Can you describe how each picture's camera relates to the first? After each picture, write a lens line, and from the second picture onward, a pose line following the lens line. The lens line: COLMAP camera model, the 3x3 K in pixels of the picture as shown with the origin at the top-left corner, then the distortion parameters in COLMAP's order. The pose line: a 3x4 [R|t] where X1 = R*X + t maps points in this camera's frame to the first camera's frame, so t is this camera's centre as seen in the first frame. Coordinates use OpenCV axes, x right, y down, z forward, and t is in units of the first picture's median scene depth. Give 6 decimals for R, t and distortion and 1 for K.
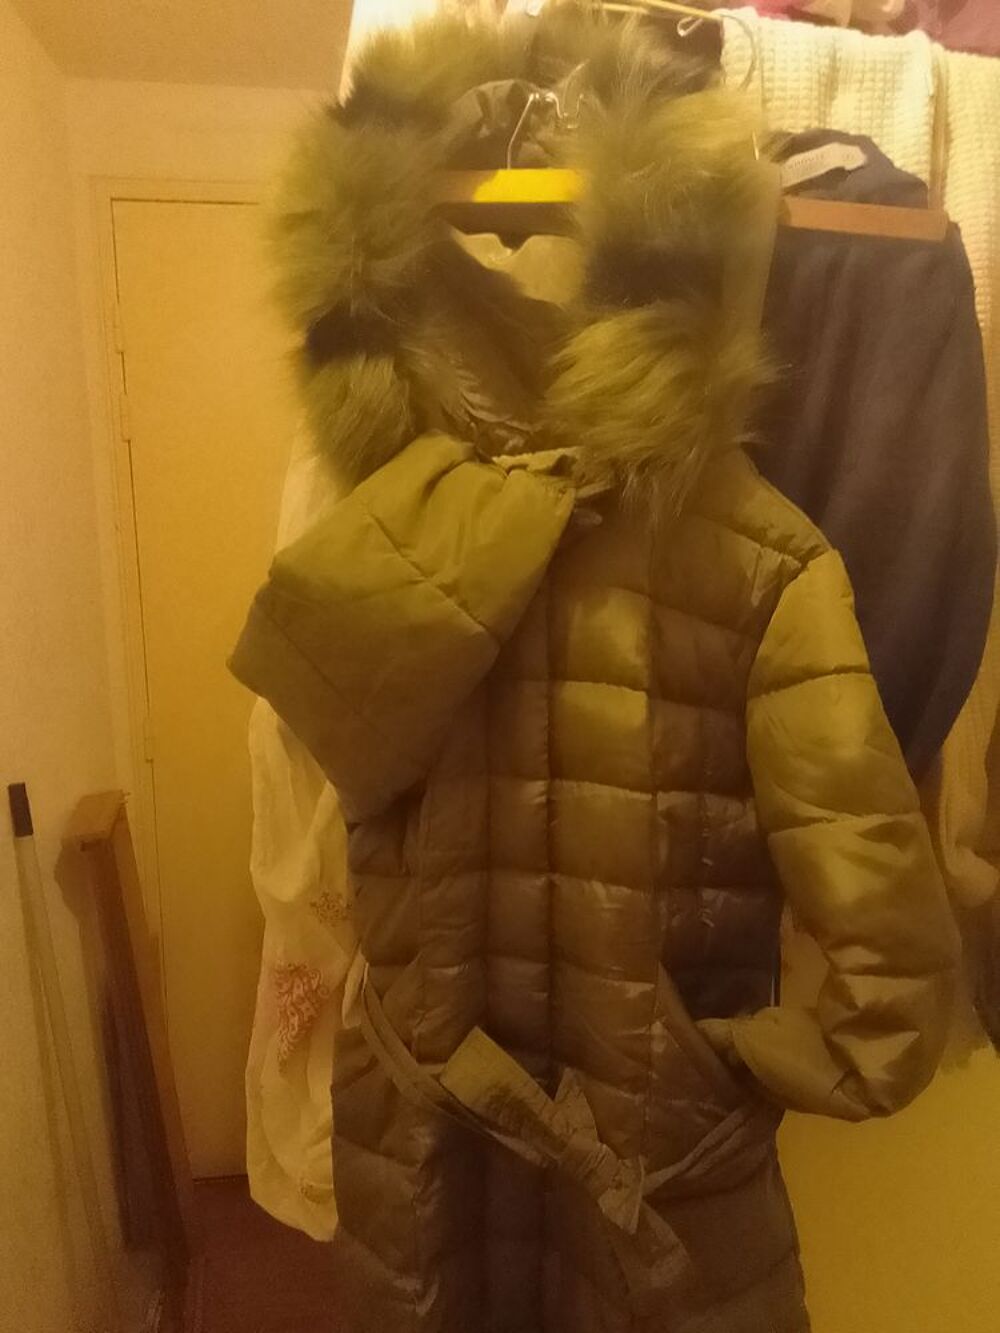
lens RADIAL K [[1071.1, 0, 494.1], [0, 1071.1, 669.5], [0, 0, 1]] dist [0.057236, -0.087503]
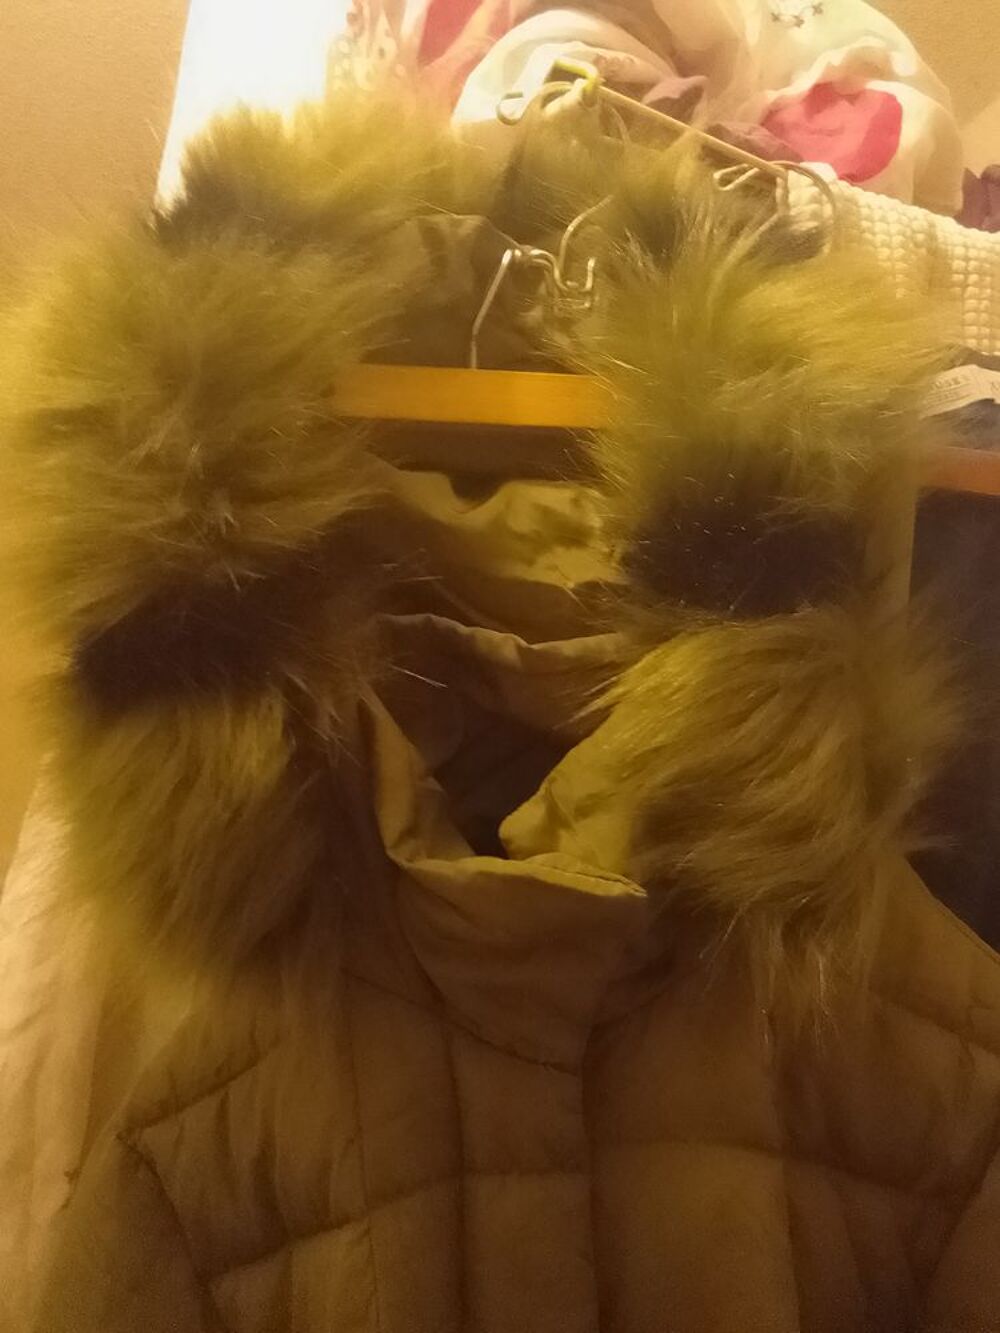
lens RADIAL K [[1025.6, 0, 482.6], [0, 1025.6, 669.0], [0, 0, 1]] dist [0.076837, -0.094538]
pose [[0.980946, 0.007456, 0.194135, -0.081983], [0.033237, 0.978091, -0.205509, -0.196008], [-0.191414, 0.208046, 0.959207, 0.507149]]
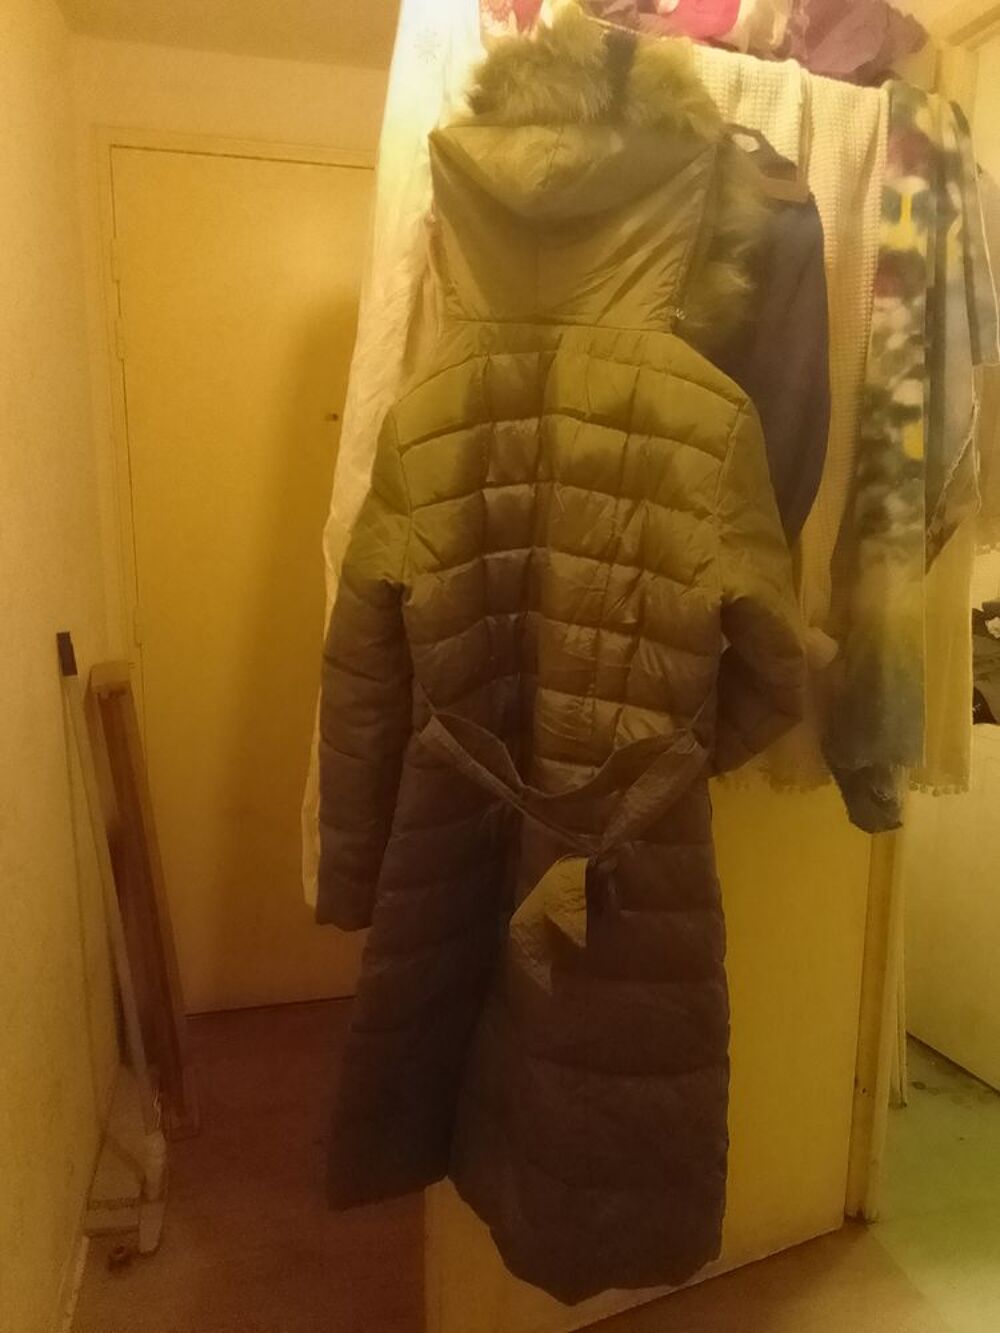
lens RADIAL K [[1025.6, 0, 503.2], [0, 1025.6, 671.6], [0, 0, 1]] dist [0.076837, -0.094538]
pose [[0.993224, -0.000139, 0.116216, -0.187176], [-0.001557, 0.999894, 0.014502, 0.255088], [-0.116206, -0.014584, 0.993118, -0.432639]]
